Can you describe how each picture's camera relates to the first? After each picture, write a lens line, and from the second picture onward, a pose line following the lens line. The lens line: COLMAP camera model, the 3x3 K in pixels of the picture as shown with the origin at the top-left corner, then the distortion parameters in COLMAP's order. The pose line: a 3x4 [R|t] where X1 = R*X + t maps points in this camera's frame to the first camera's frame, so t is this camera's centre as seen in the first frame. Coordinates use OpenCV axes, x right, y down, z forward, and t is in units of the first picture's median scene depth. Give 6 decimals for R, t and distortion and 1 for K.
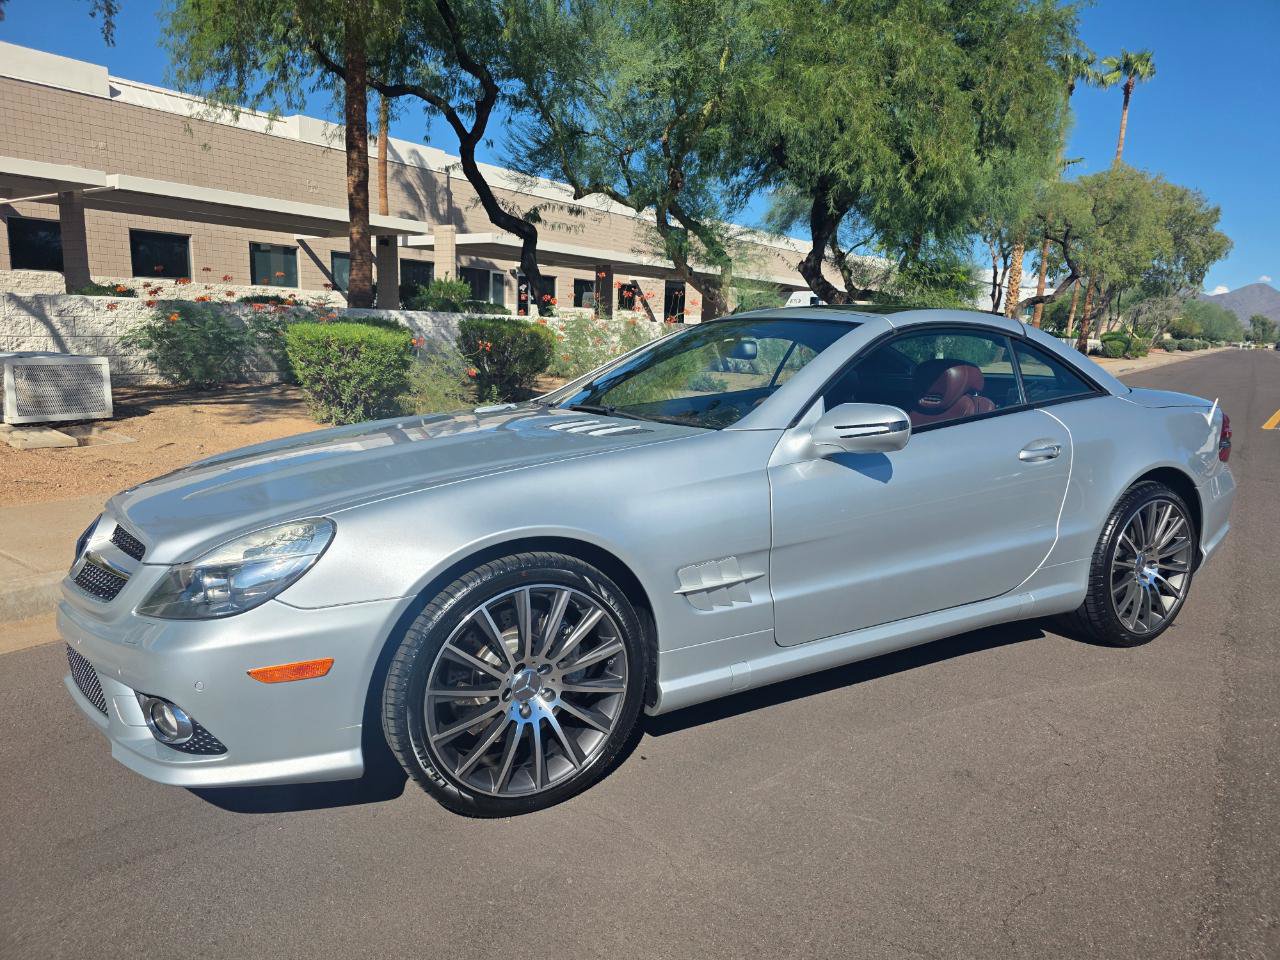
lens RADIAL K [[868.6, 0, 645.0], [0, 868.6, 478.7], [0, 0, 1]] dist [0.037367, -0.032841]
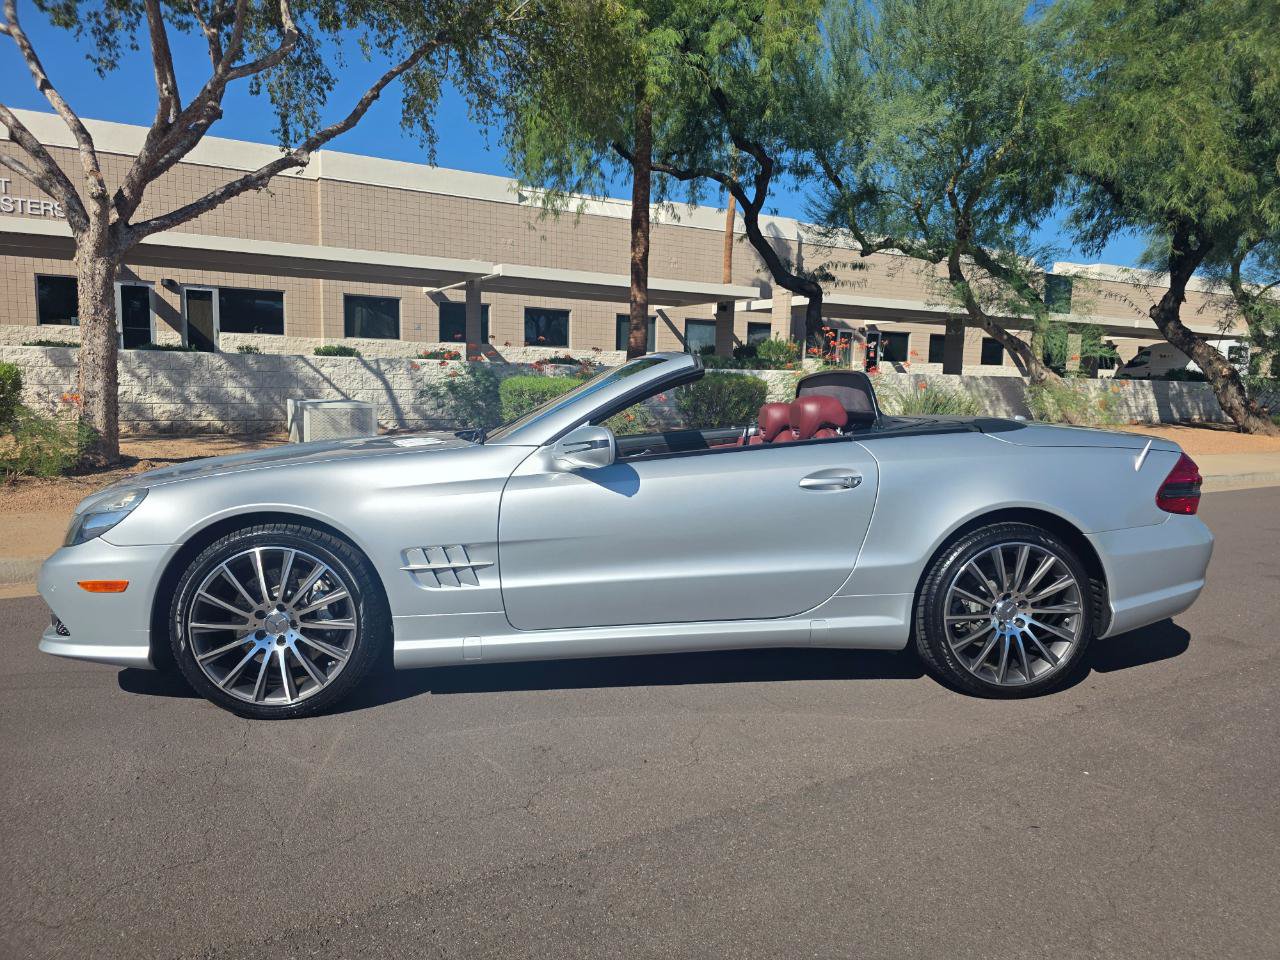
lens RADIAL K [[868.6, 0, 648.9], [0, 868.6, 479.4], [0, 0, 1]] dist [0.037367, -0.032841]
pose [[0.907019, 0.036379, -0.419516, 0.158456], [-0.064318, 0.996540, -0.052644, 0.008406], [0.416149, 0.074731, 0.906220, 0.000586]]
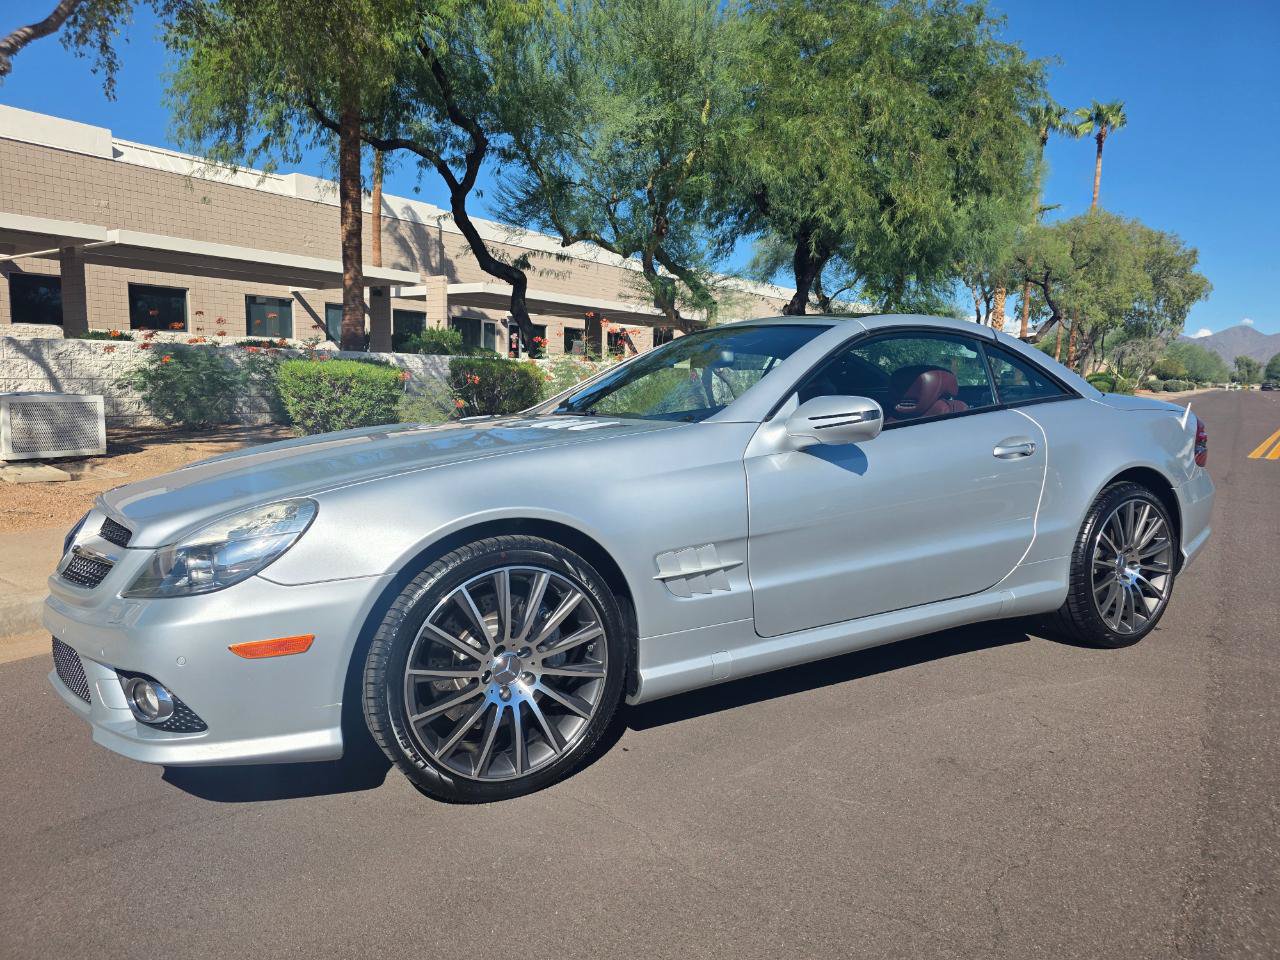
lens RADIAL K [[868.6, 0, 632.5], [0, 868.6, 464.5], [0, 0, 1]] dist [0.037367, -0.032841]
pose [[0.999914, -0.012546, -0.003812, 0.002728], [0.012240, 0.997353, -0.071674, 0.012796], [0.004701, 0.071621, 0.997421, -0.003302]]
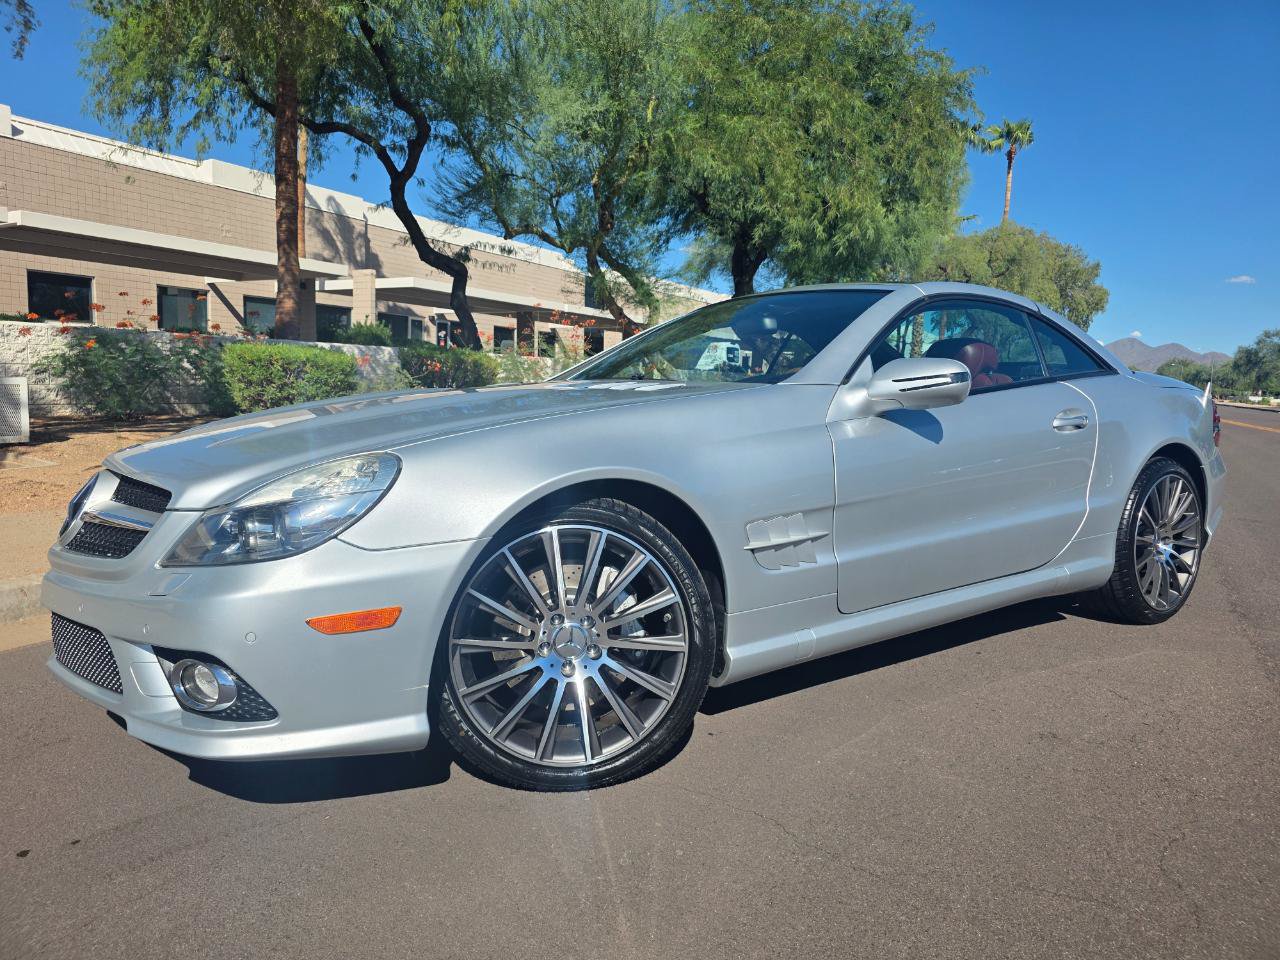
lens RADIAL K [[868.6, 0, 631.3], [0, 868.6, 464.0], [0, 0, 1]] dist [0.037367, -0.032841]
pose [[0.996305, -0.009367, 0.085378, -0.029858], [0.015833, 0.997030, -0.075373, 0.019732], [-0.084418, 0.076446, 0.993494, 0.013973]]
